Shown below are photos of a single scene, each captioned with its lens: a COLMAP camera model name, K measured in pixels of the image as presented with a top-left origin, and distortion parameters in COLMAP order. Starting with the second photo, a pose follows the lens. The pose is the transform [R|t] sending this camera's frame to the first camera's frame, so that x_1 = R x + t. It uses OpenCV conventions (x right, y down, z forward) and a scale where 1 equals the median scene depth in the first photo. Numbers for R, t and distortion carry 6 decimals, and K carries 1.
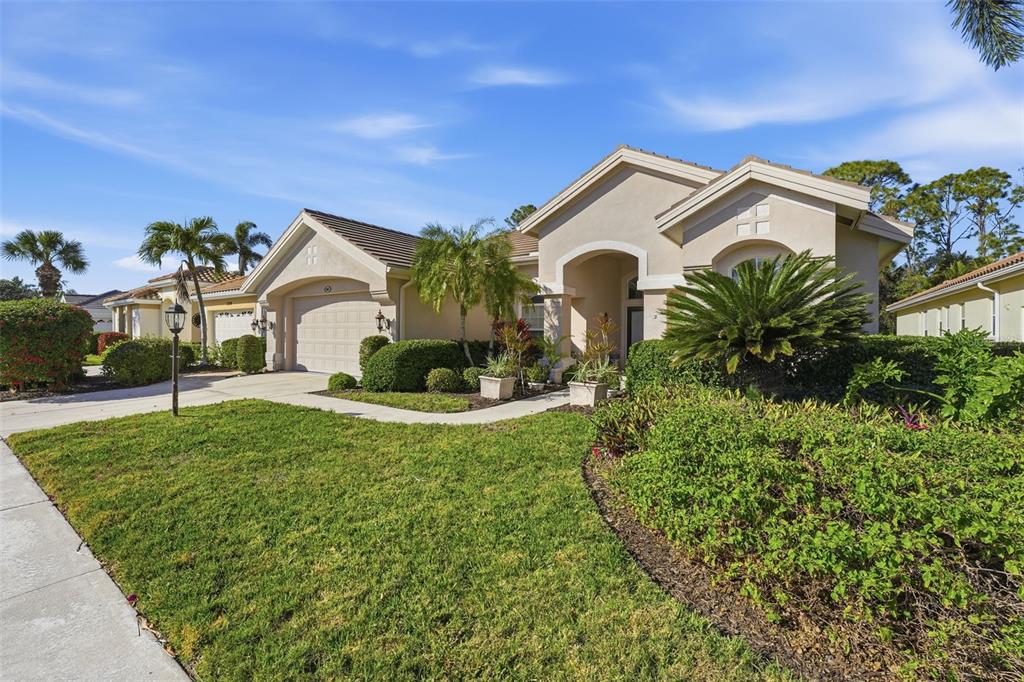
lens RADIAL K [[447.7, 0, 533.9], [0, 447.7, 337.0], [0, 0, 1]] dist [0.000437, 0.000086]
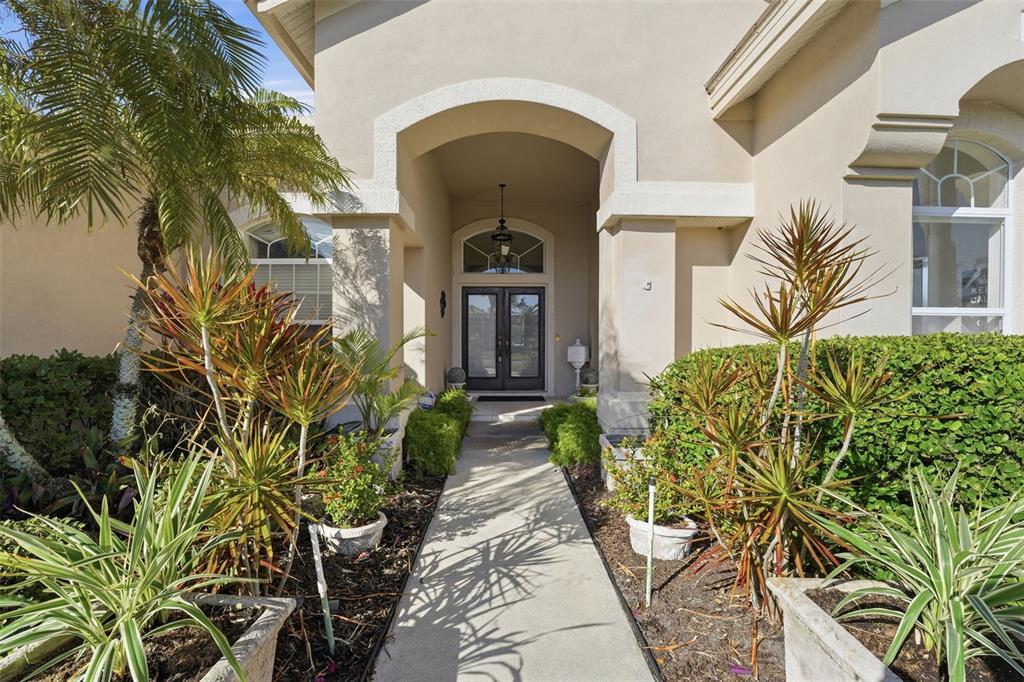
lens RADIAL K [[447.7, 0, 533.9], [0, 447.7, 337.0], [0, 0, 1]] dist [0.000437, 0.000086]
pose [[0.832401, -0.013994, 0.553998, -0.042013], [0.009394, 0.999894, 0.011144, -0.002418], [-0.554095, -0.004072, 0.832444, 0.630744]]
